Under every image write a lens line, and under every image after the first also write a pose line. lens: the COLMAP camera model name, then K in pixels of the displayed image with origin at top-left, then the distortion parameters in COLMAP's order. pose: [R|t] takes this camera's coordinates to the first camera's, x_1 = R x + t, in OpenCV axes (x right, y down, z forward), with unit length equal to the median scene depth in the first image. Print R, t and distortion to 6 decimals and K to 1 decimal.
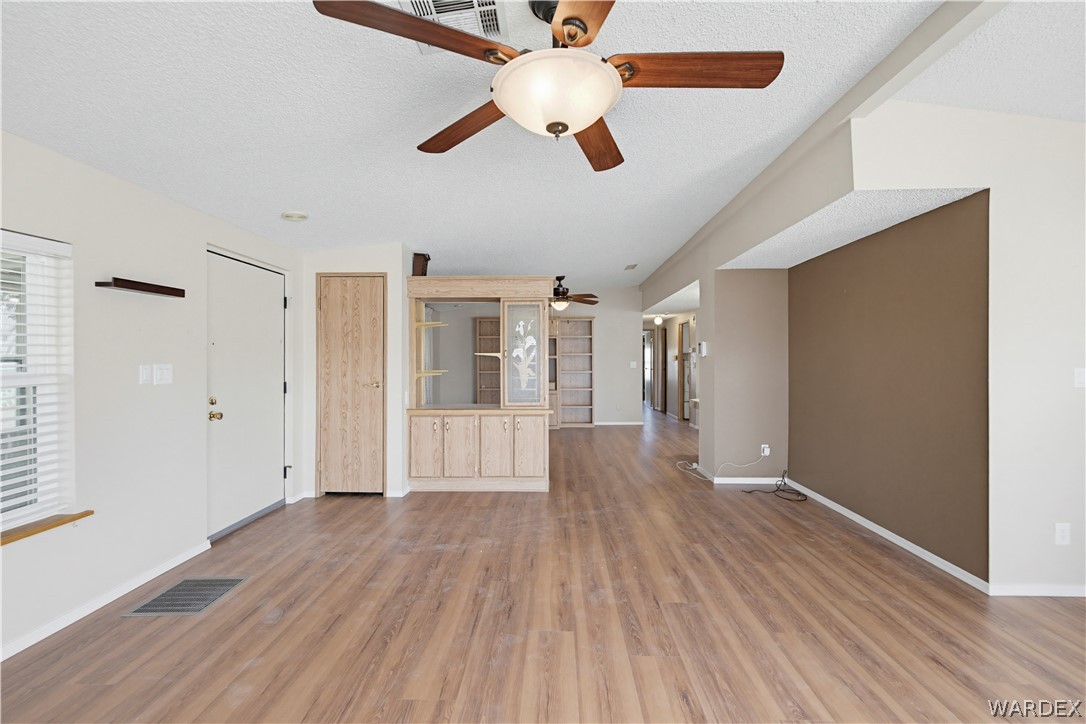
lens RADIAL K [[448.0, 0, 551.3], [0, 448.0, 360.6], [0, 0, 1]] dist [-0.001351, 0.000050]
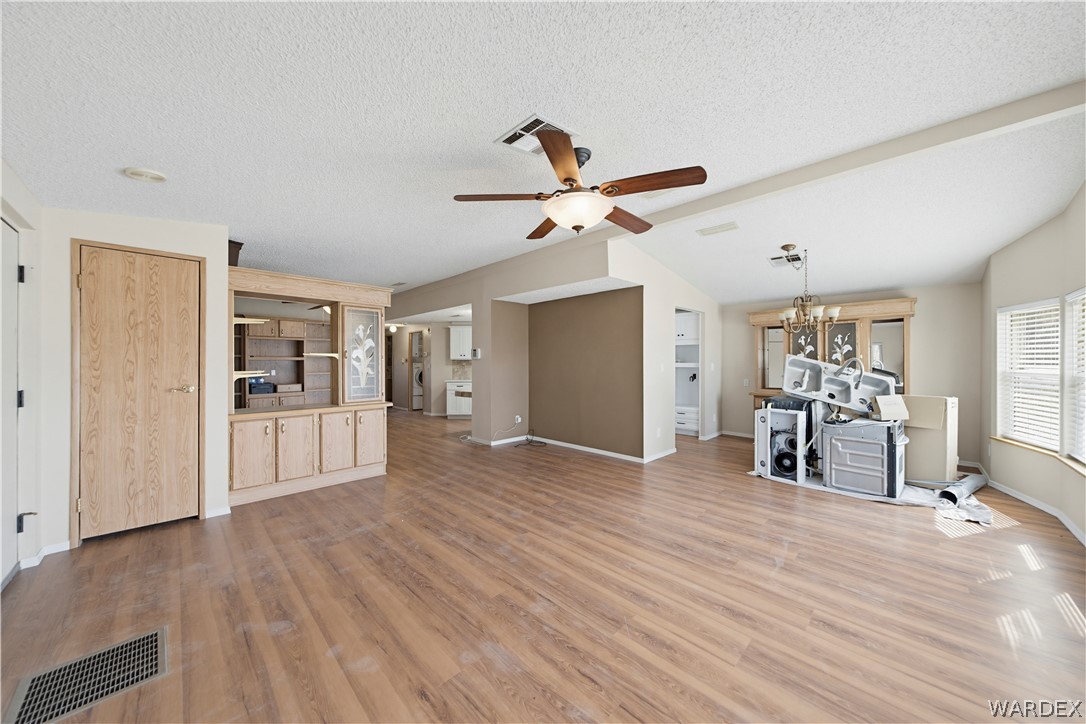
lens RADIAL K [[371.9, 0, 559.3], [0, 371.9, 361.9], [0, 0, 1]] dist [-0.007358, 0.000068]
pose [[0.678563, 0.002395, 0.734538, -0.438270], [0.001579, 0.999988, -0.004719, 0.008163], [-0.734540, 0.004362, 0.678551, 0.019827]]
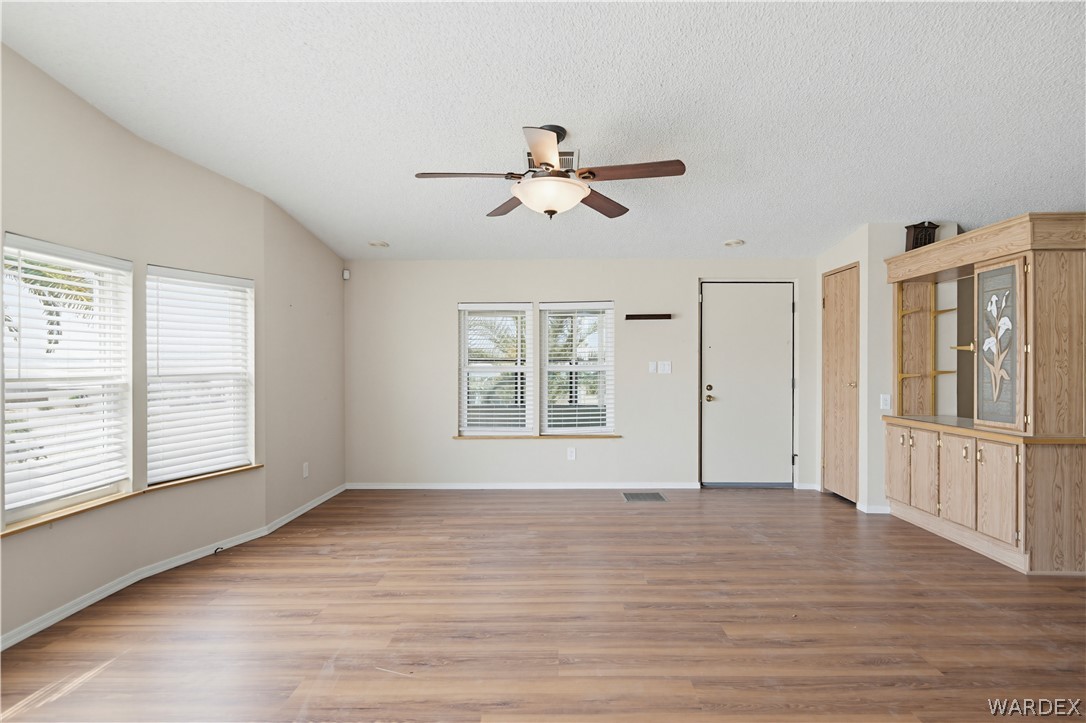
lens RADIAL K [[573.5, 0, 543.0], [0, 573.5, 361.5], [0, 0, 1]] dist [-0.016168, -0.000206]
pose [[-0.017550, -0.005310, -0.999832, 0.819255], [-0.002960, 0.999982, -0.005259, 0.014634], [0.999842, 0.002867, -0.017565, 0.393462]]
